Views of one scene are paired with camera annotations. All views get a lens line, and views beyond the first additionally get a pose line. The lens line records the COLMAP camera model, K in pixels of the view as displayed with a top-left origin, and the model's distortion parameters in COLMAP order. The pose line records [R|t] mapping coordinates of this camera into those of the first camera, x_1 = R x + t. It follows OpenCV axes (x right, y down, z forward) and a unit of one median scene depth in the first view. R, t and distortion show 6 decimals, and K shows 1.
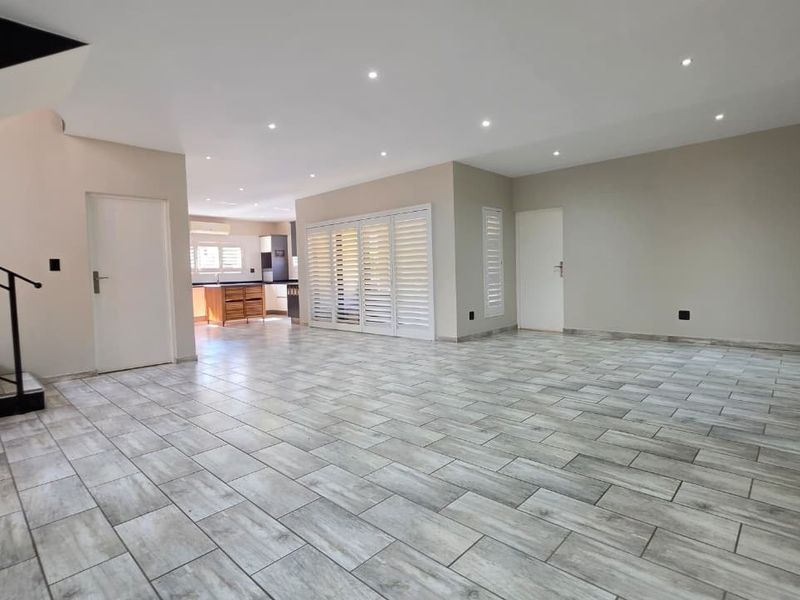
lens RADIAL K [[427.2, 0, 406.6], [0, 427.2, 302.0], [0, 0, 1]] dist [-0.012030, 0.002610]
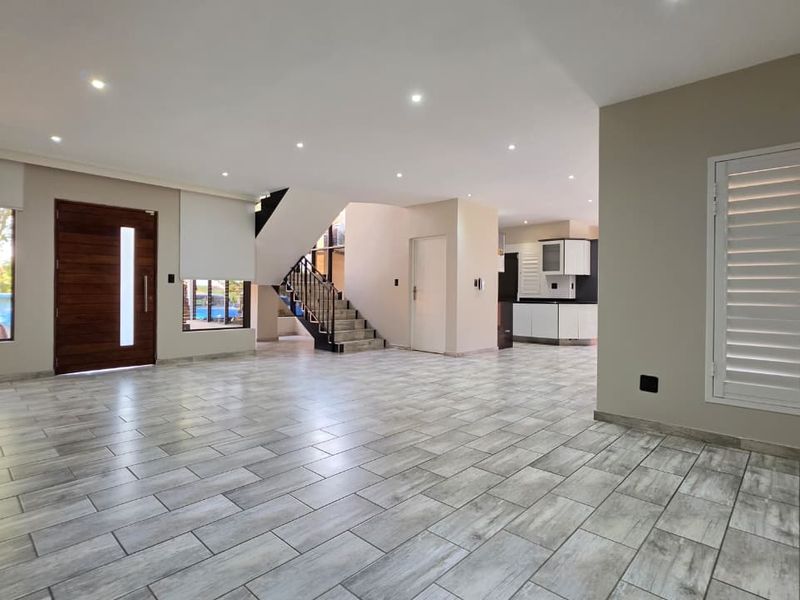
lens RADIAL K [[427.2, 0, 394.1], [0, 427.2, 302.4], [0, 0, 1]] dist [-0.012030, 0.002610]
pose [[-0.005428, 0.055842, -0.998425, 0.394909], [-0.081185, 0.995119, 0.056098, -0.042147], [0.996684, 0.081362, -0.000868, 0.409119]]
